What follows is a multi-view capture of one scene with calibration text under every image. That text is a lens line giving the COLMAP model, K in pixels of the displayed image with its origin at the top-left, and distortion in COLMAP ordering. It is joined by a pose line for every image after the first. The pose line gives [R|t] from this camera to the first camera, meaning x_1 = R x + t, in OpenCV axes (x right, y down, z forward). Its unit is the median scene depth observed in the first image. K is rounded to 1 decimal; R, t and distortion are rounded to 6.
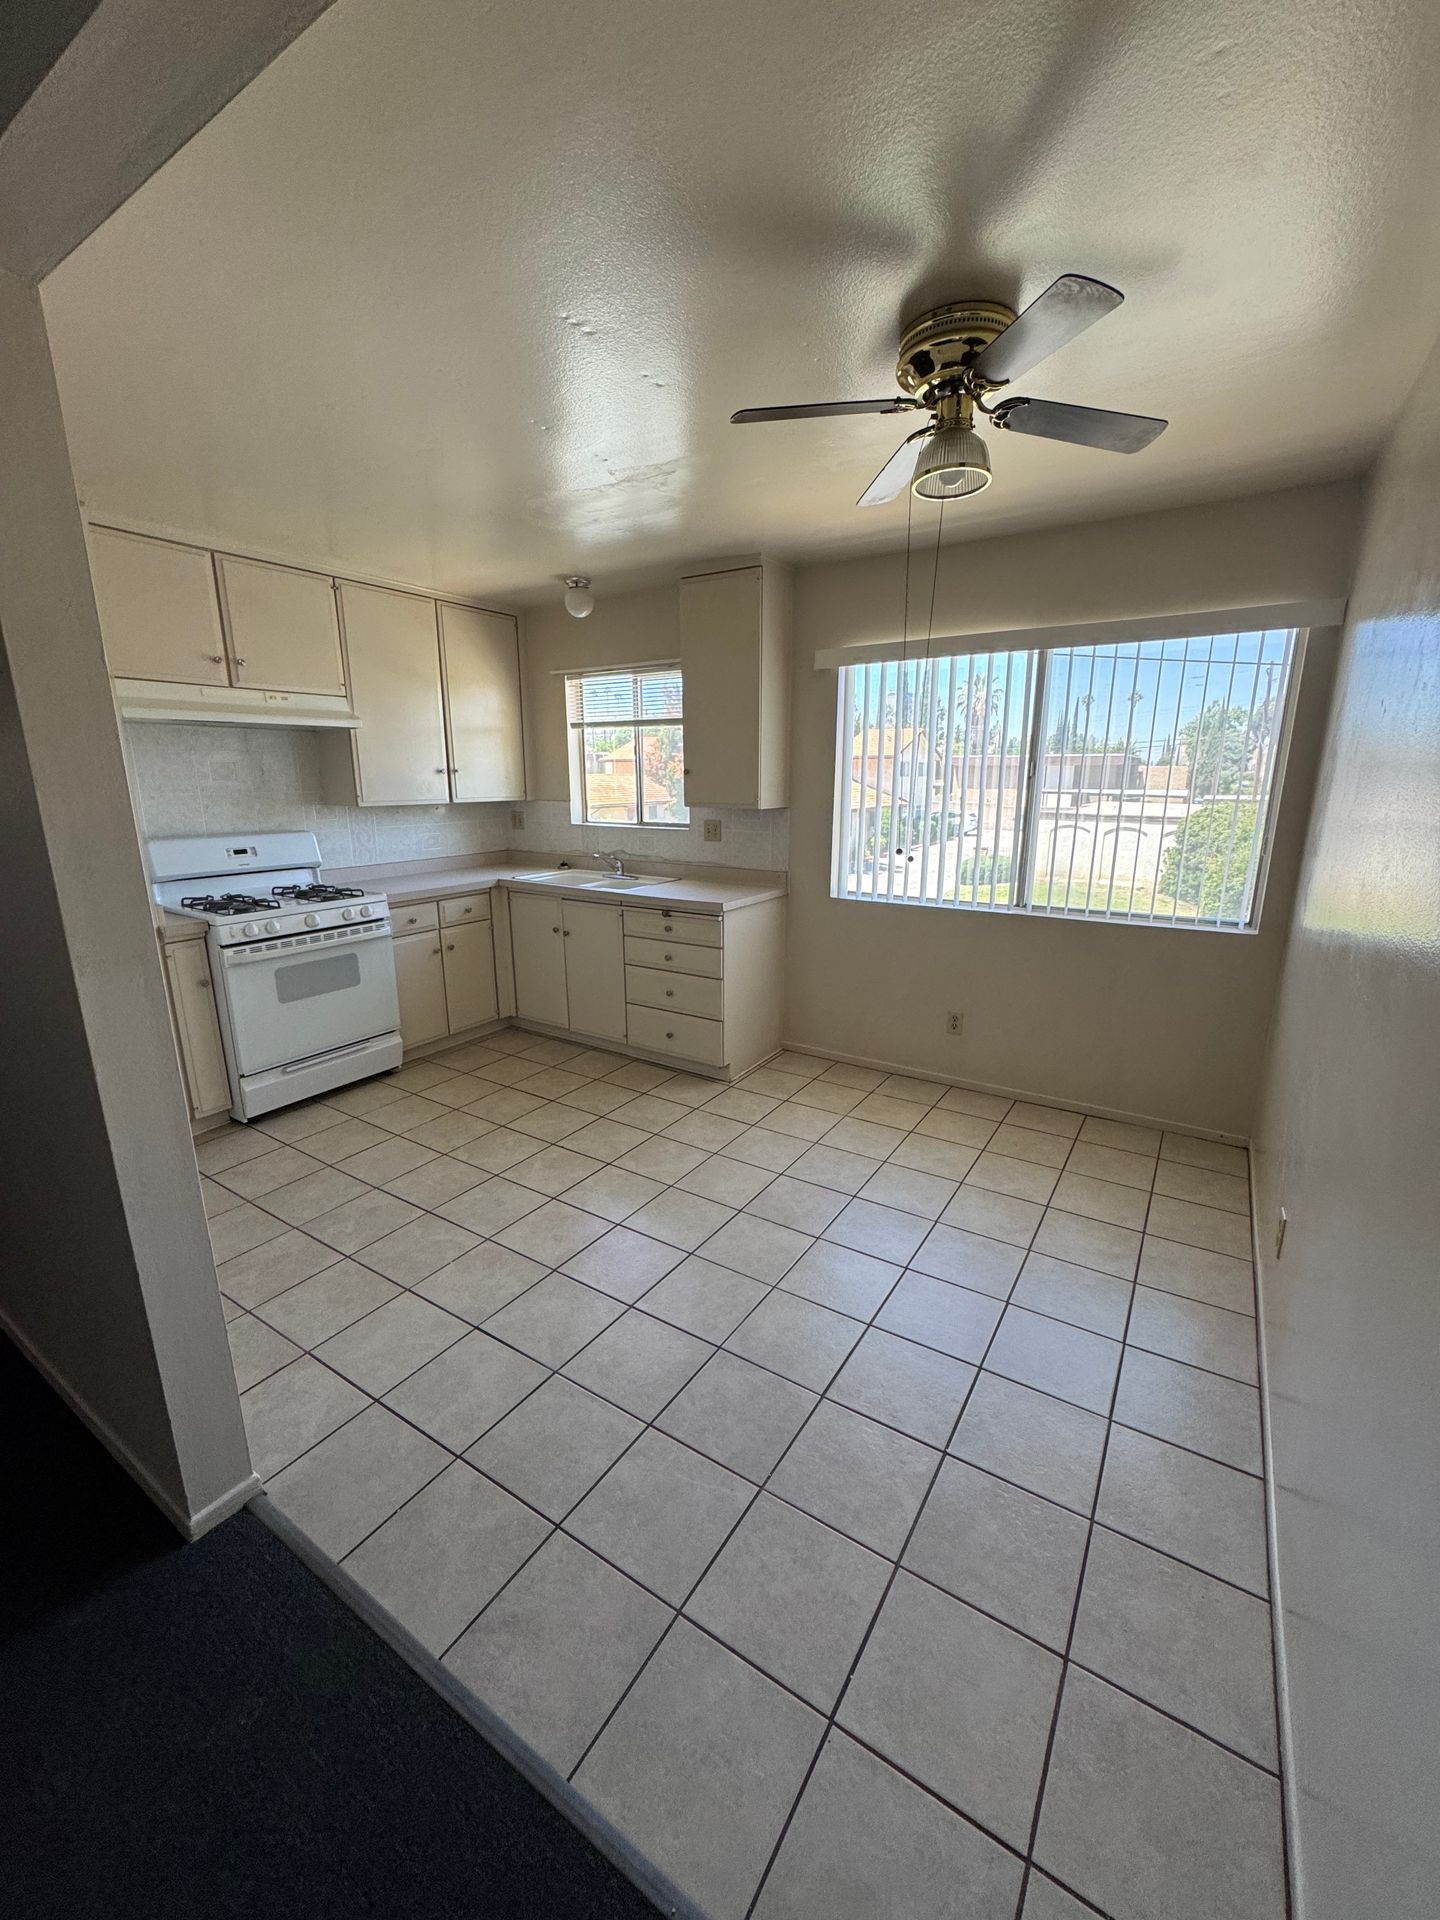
lens RADIAL K [[767.6, 0, 717.0], [0, 767.6, 963.6], [0, 0, 1]] dist [-0.006114, 0.001466]
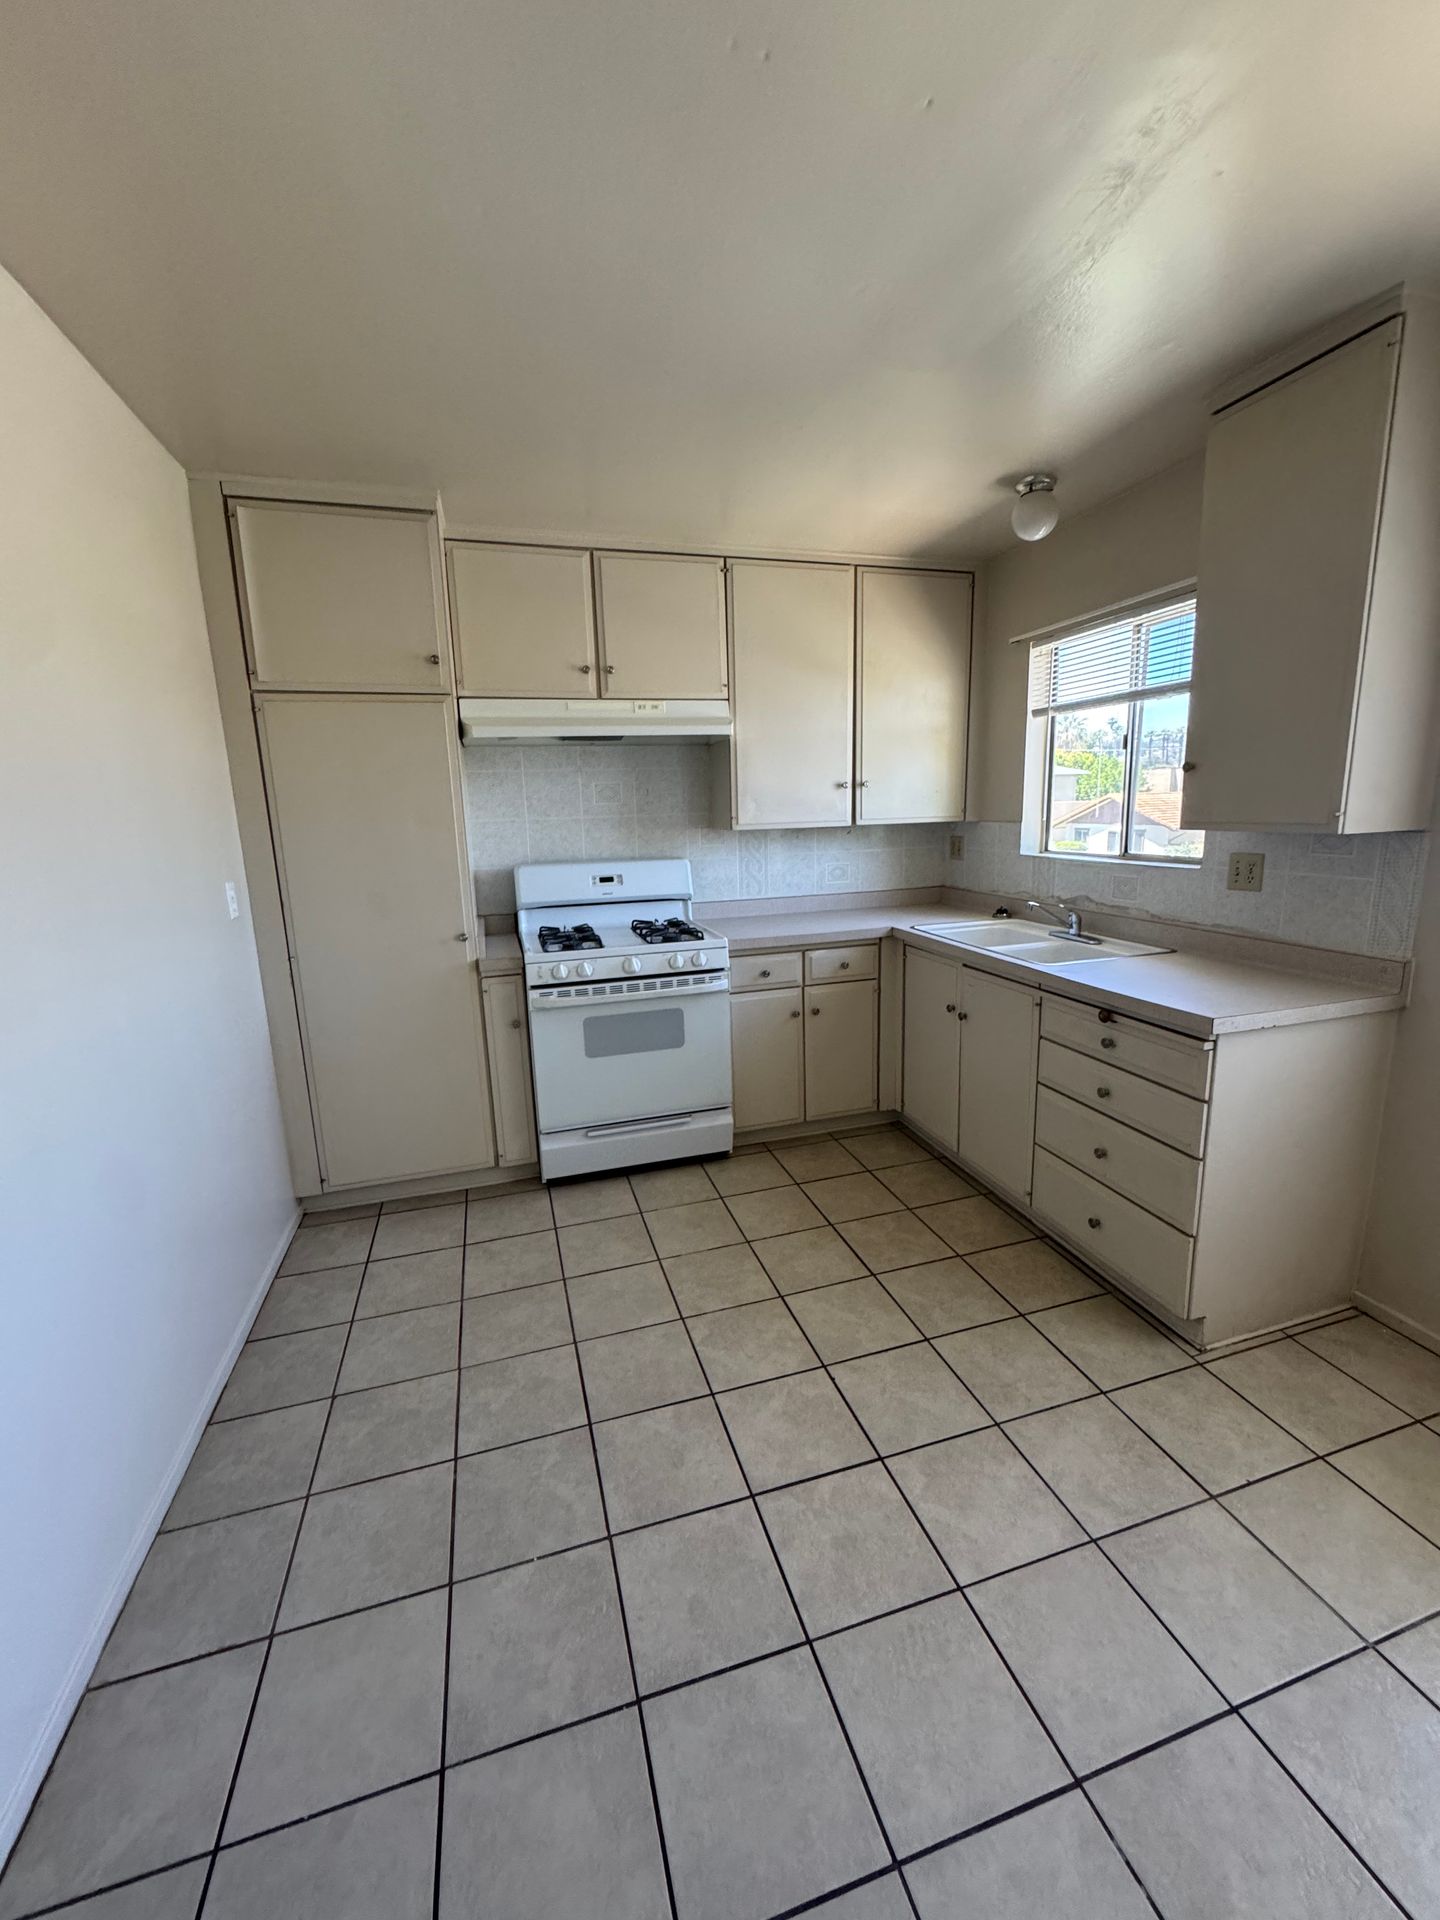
lens RADIAL K [[767.6, 0, 718.0], [0, 767.6, 960.0], [0, 0, 1]] dist [-0.006114, 0.001466]
pose [[0.762550, 0.105365, -0.638292, 0.071822], [-0.126675, 0.991867, 0.012396, -0.076400], [0.634406, 0.071403, 0.769695, 0.373572]]
